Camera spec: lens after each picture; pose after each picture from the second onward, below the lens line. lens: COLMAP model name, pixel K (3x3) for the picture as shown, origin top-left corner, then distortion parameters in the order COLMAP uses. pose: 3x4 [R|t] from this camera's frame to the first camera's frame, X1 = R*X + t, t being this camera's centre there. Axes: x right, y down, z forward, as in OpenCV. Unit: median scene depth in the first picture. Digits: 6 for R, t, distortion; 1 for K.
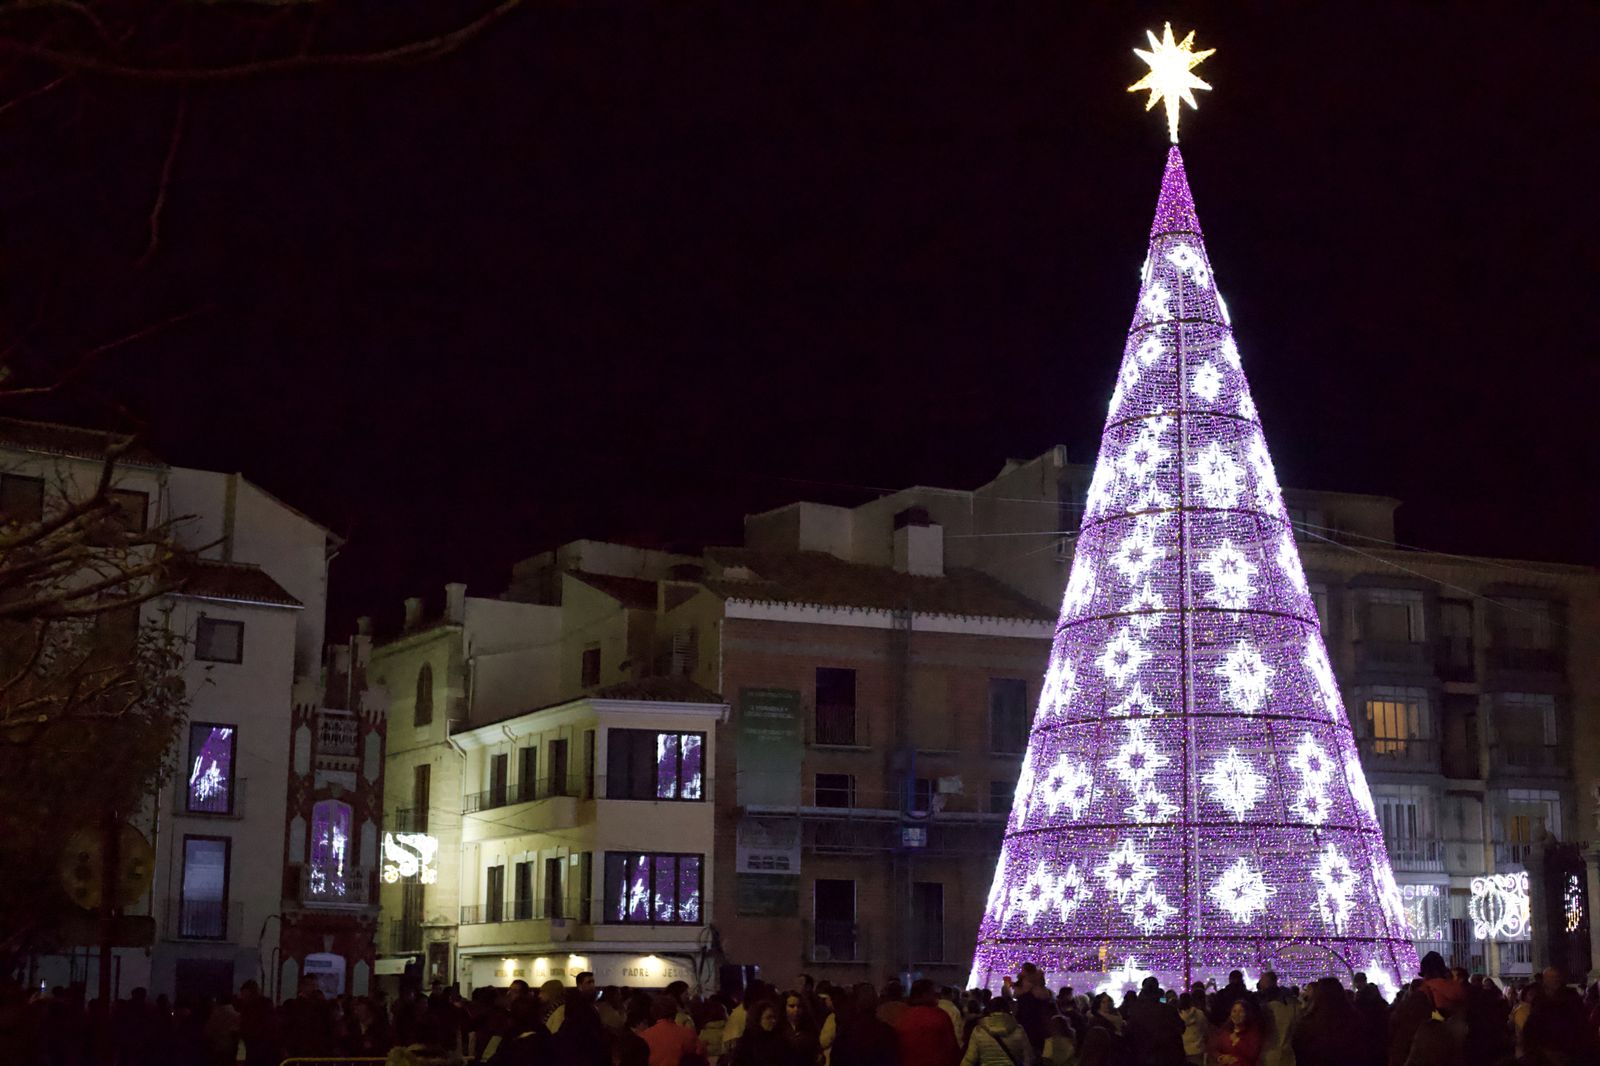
lens RADIAL K [[2335.4, 0, 800.0], [0, 2335.4, 533.0], [0, 0, 1]] dist [-0.104640, -0.001280]
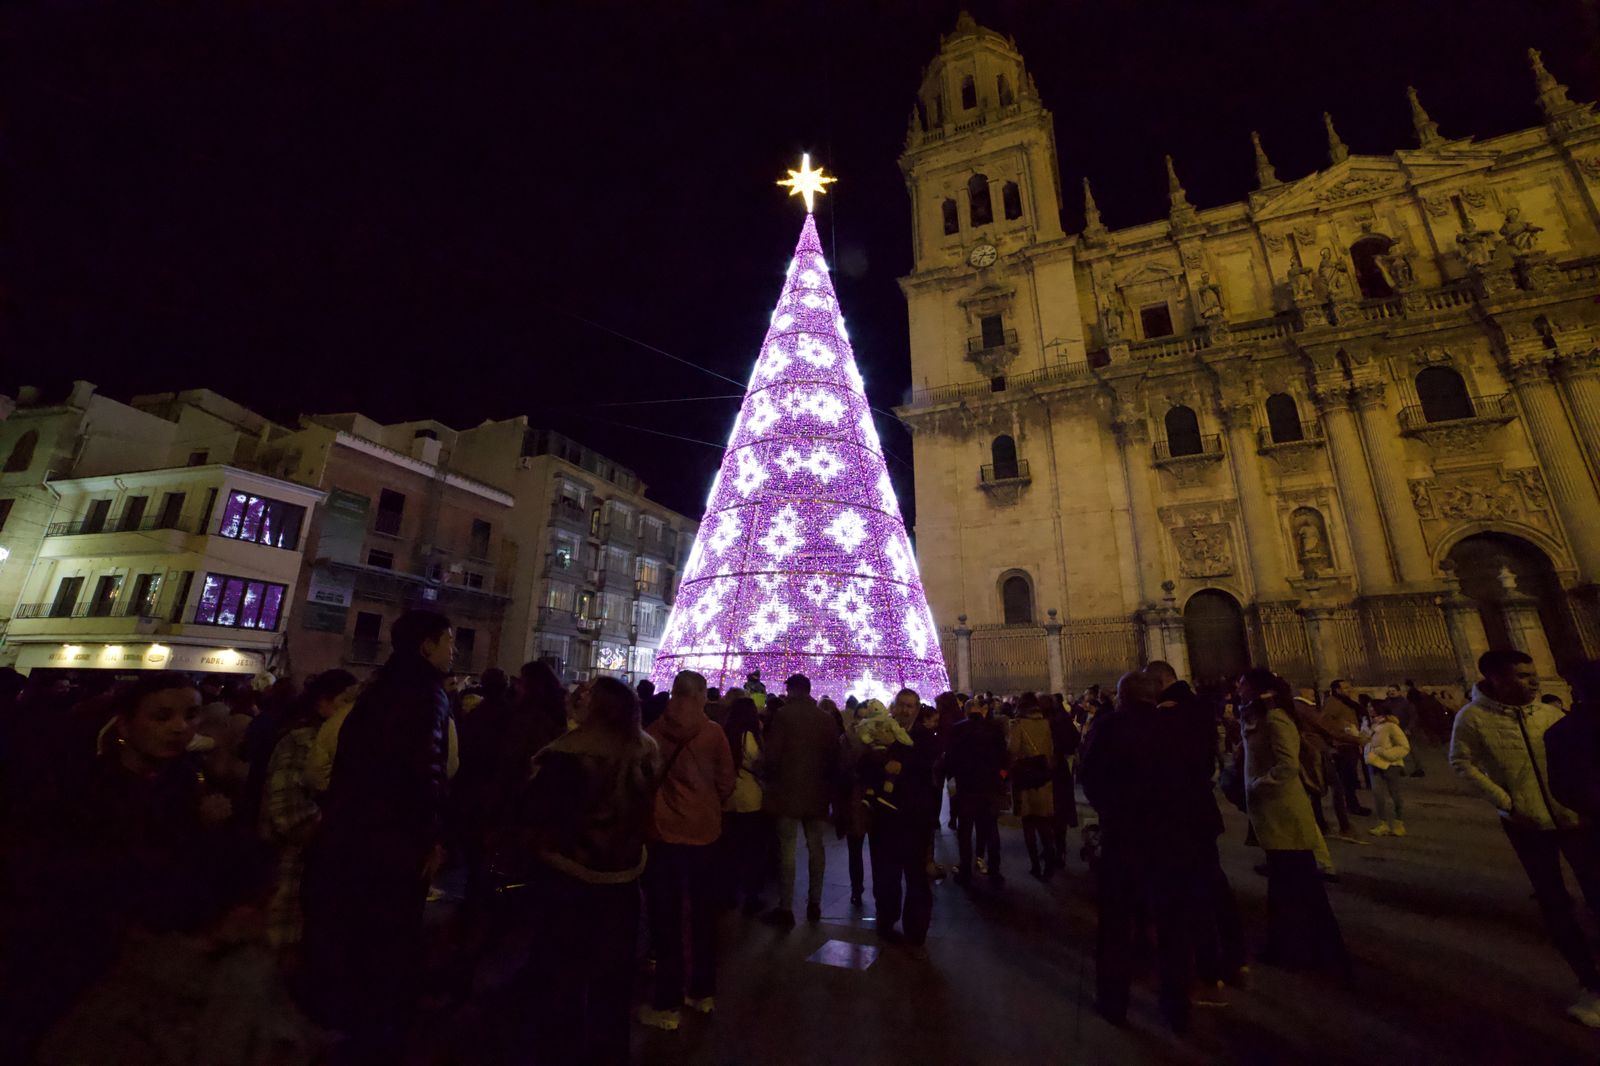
lens RADIAL K [[640.7, 0, 812.0], [0, 640.7, 518.8], [0, 0, 1]] dist [-0.094788, 0.027938]
pose [[0.677152, 0.211353, 0.704837, -0.093425], [-0.158856, 0.977264, -0.140427, 0.094767], [-0.718492, -0.016877, 0.695331, 0.474707]]
